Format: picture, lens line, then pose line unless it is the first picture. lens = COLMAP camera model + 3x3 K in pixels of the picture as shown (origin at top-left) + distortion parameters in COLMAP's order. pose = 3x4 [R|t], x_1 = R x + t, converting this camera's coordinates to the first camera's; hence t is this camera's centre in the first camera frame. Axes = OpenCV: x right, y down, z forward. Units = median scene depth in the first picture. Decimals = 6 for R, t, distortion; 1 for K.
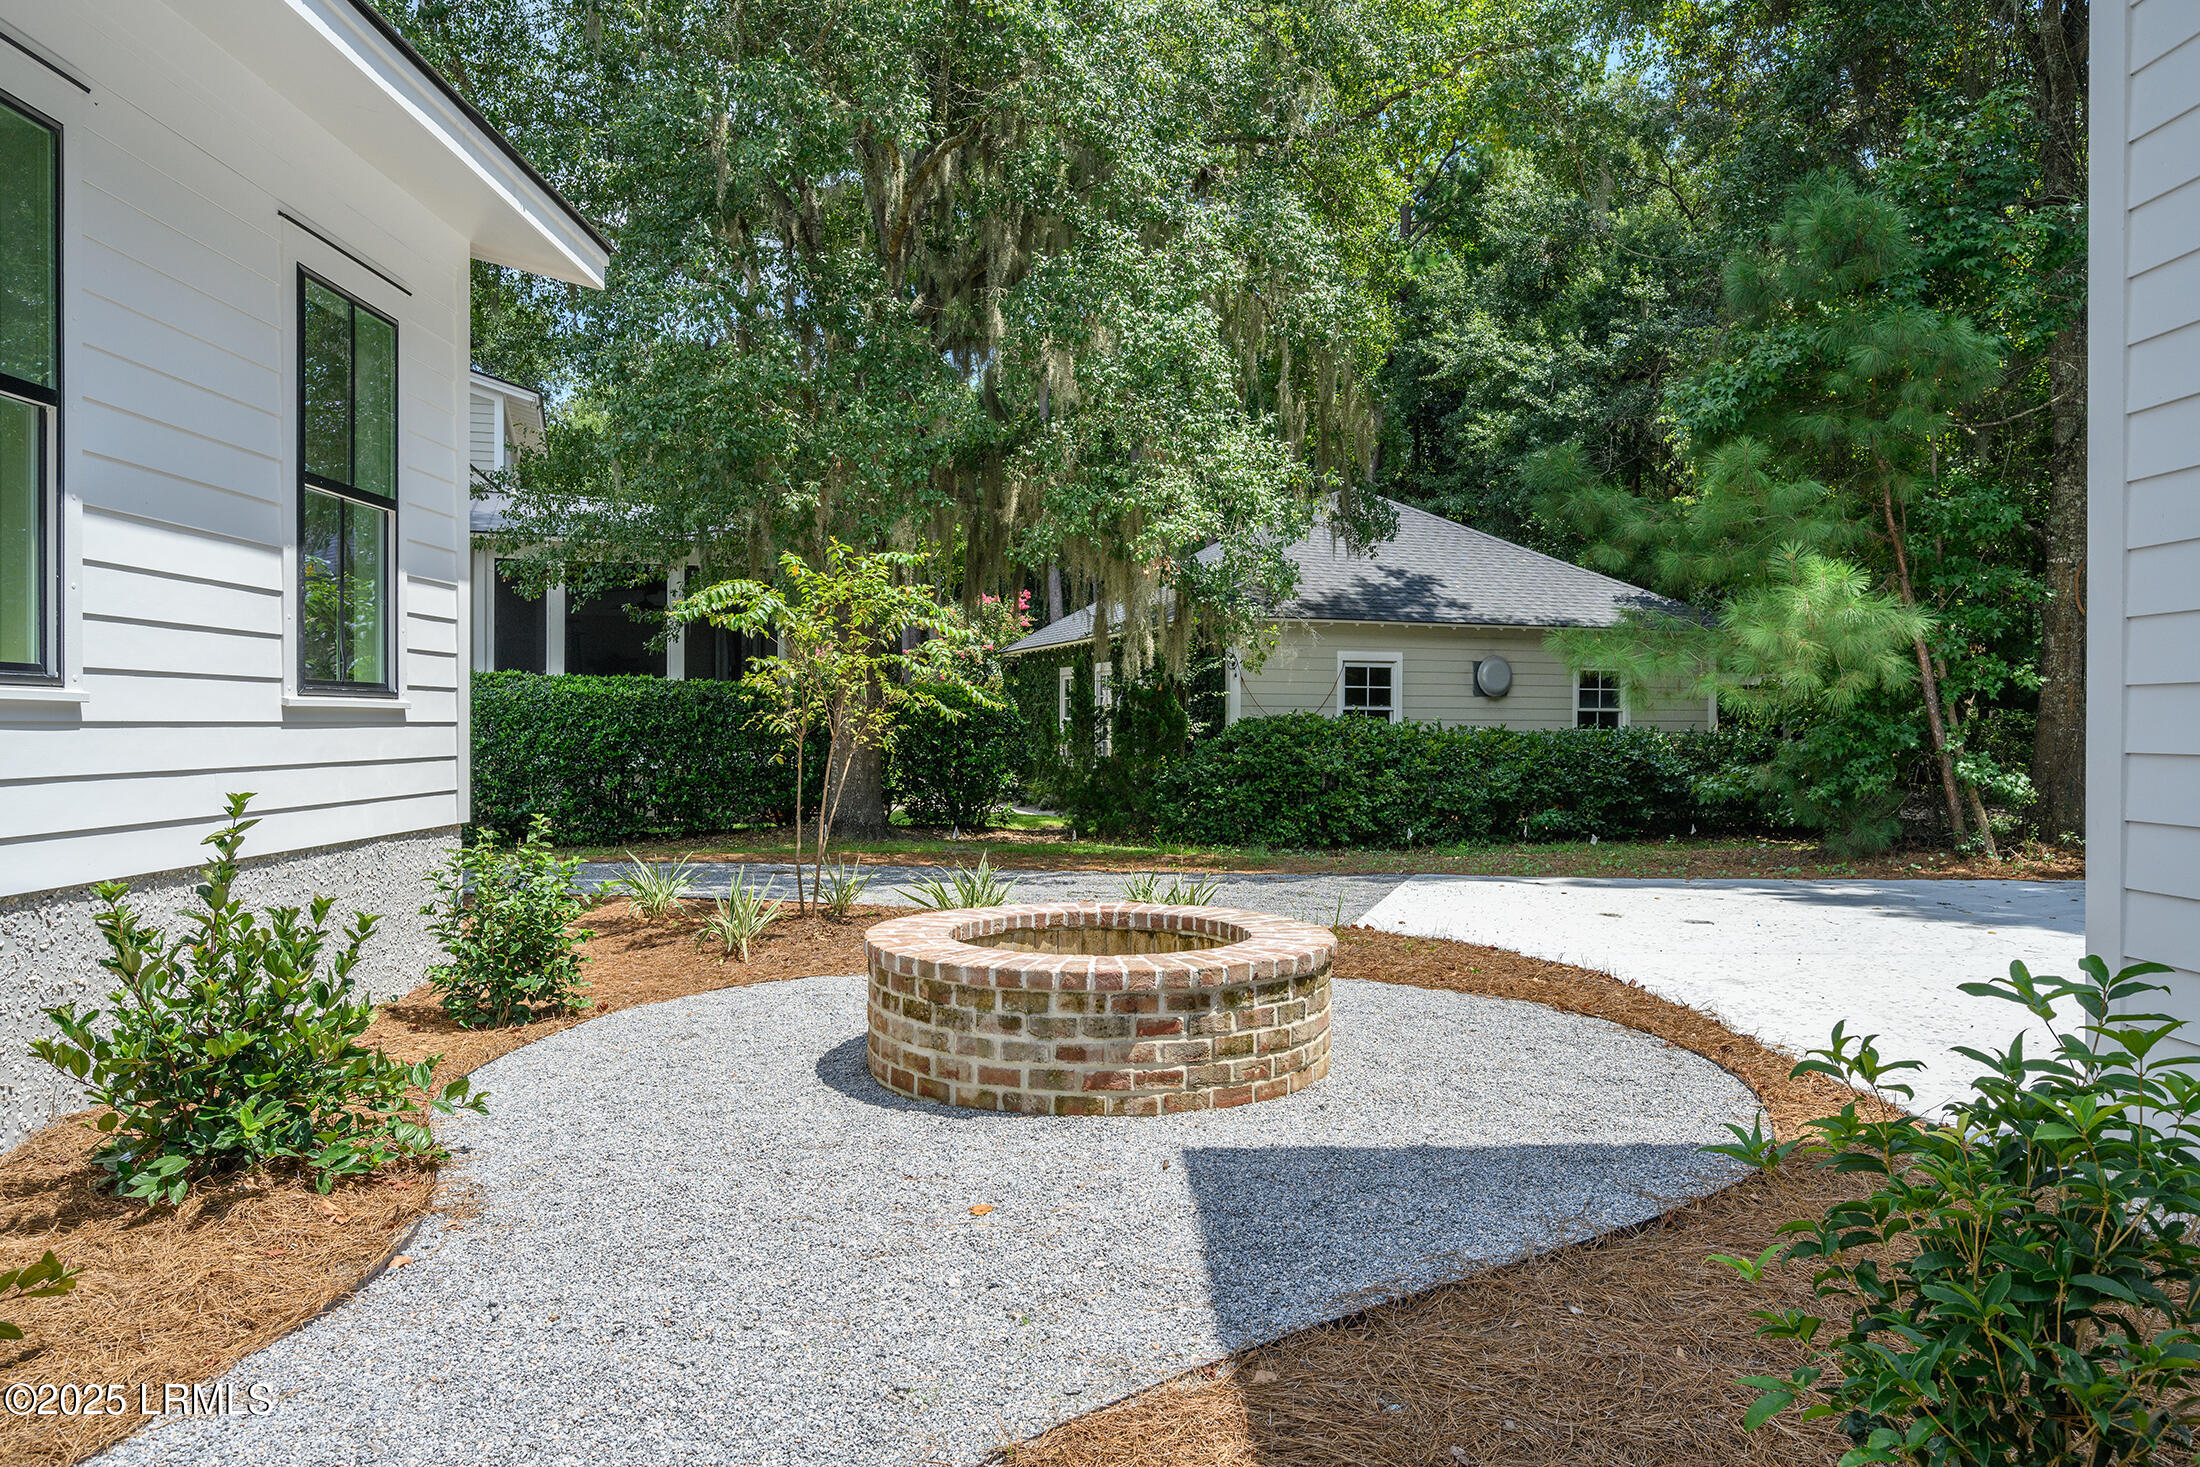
lens RADIAL K [[1414.6, 0, 1103.8], [0, 1414.6, 726.8], [0, 0, 1]] dist [0.004700, 0.000638]
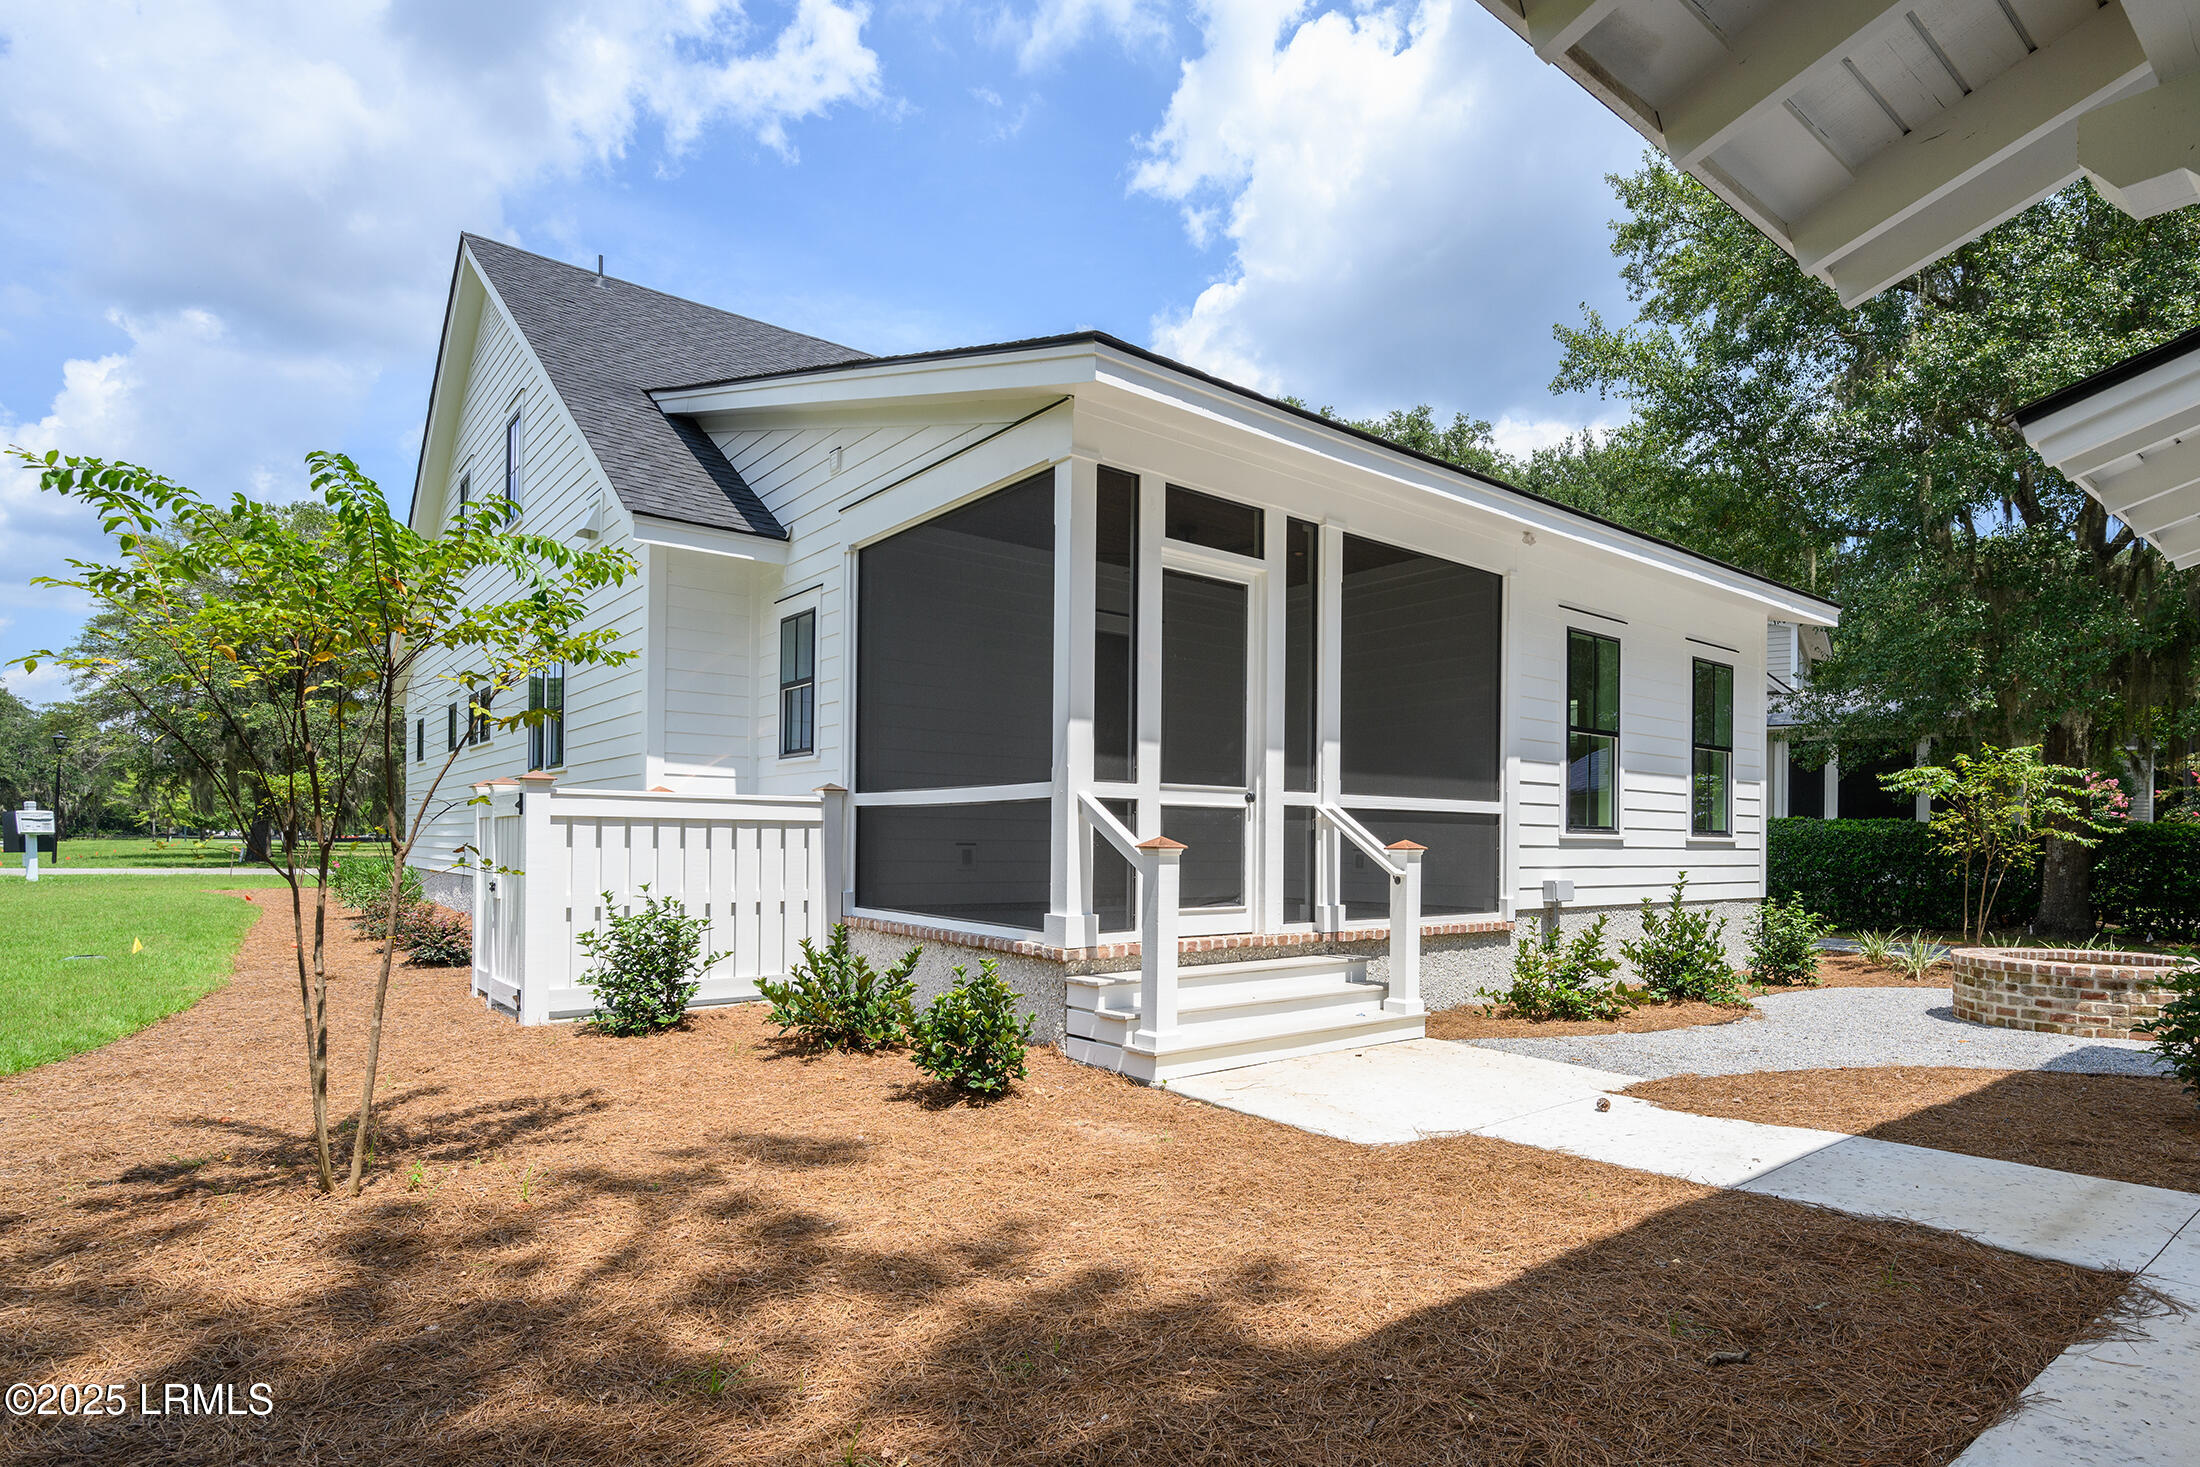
lens RADIAL K [[1169.8, 0, 1178.3], [0, 1169.8, 835.0], [0, 0, 1]] dist [-0.000072, -0.000167]
pose [[0.626062, 0.000092, -0.779773, 0.523677], [-0.012891, 0.999865, -0.010231, 0.008246], [0.779666, 0.016457, 0.625979, -1.113639]]
